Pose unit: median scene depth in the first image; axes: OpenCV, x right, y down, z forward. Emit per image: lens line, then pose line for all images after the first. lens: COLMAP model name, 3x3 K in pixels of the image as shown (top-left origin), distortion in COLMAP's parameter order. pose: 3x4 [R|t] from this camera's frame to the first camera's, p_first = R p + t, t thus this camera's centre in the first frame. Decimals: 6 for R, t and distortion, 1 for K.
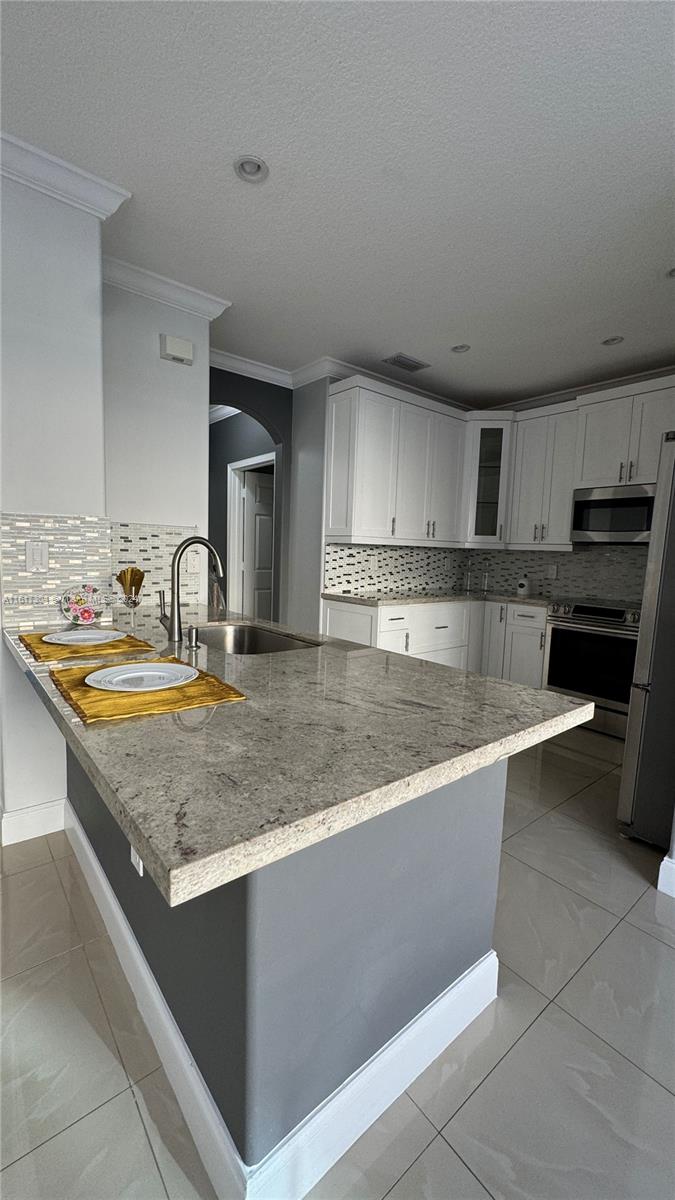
lens RADIAL K [[478.7, 0, 337.5], [0, 478.7, 600.0], [0, 0, 1]] dist [-0.002423, 0.000244]
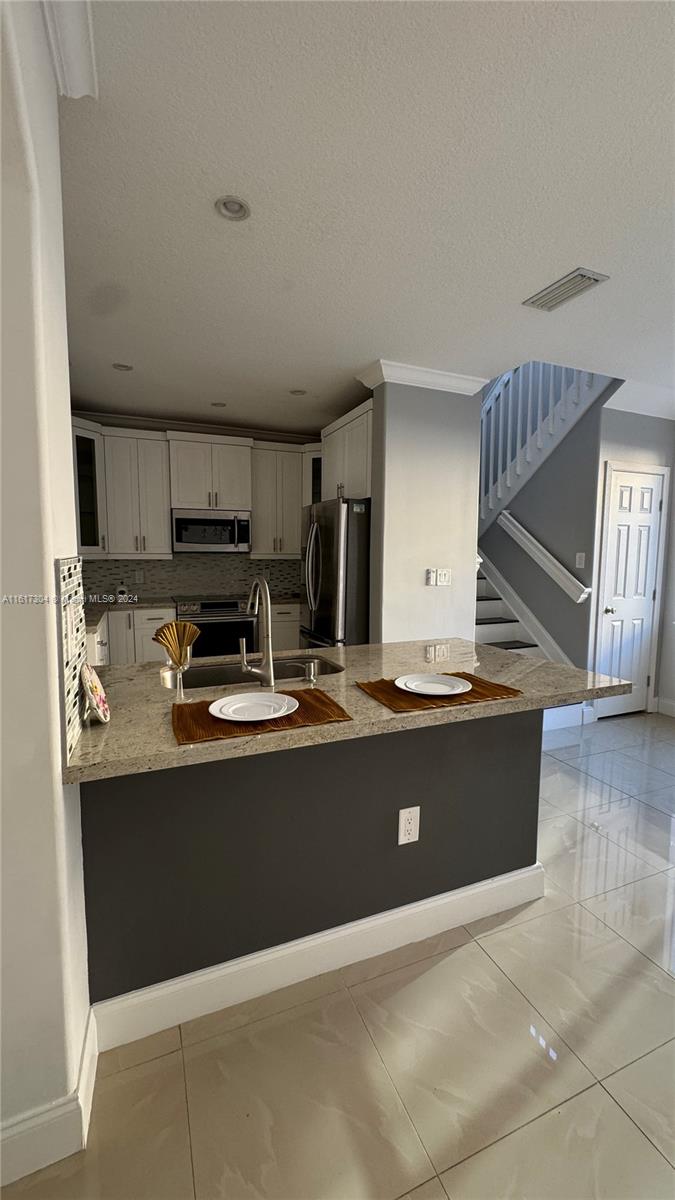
lens RADIAL K [[478.7, 0, 337.5], [0, 478.7, 600.0], [0, 0, 1]] dist [-0.002423, 0.000244]
pose [[0.289130, -0.123519, 0.949288, -0.522305], [0.104642, 0.989776, 0.096916, -0.071090], [-0.951554, 0.071314, 0.299099, 0.245264]]
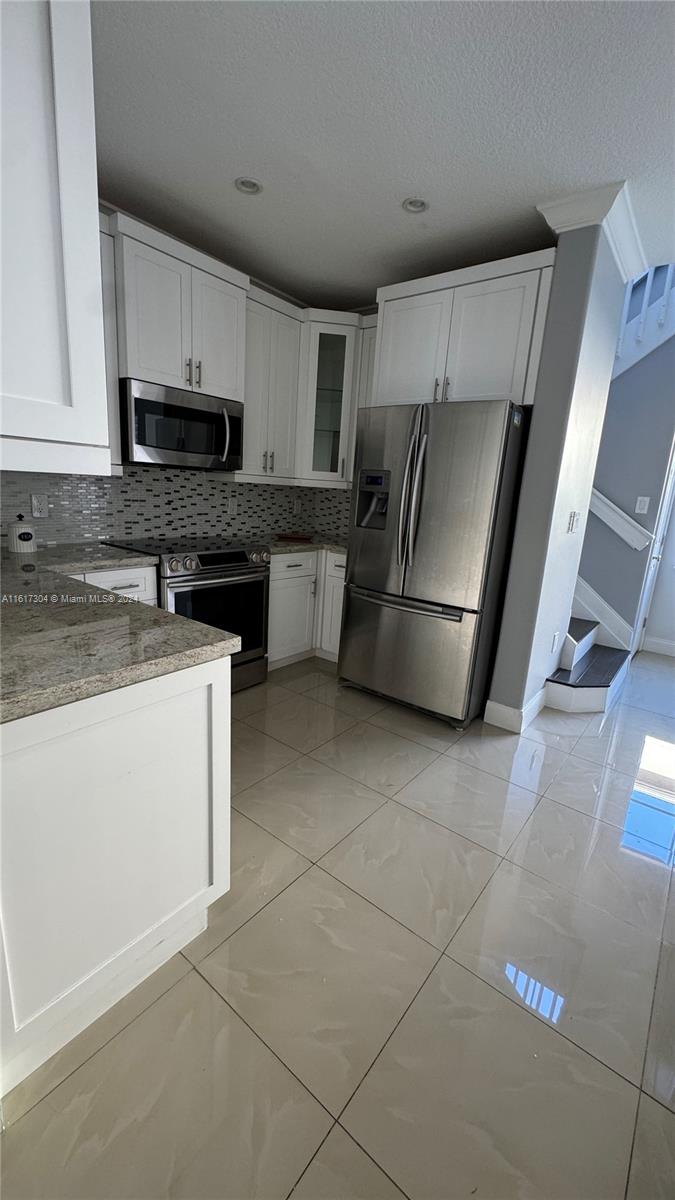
lens RADIAL K [[478.7, 0, 337.5], [0, 478.7, 600.0], [0, 0, 1]] dist [-0.002423, 0.000244]
pose [[-0.209061, -0.265503, 0.941170, -0.232223], [0.036757, 0.959624, 0.278874, -0.106432], [-0.977212, 0.092897, -0.190861, 0.821243]]
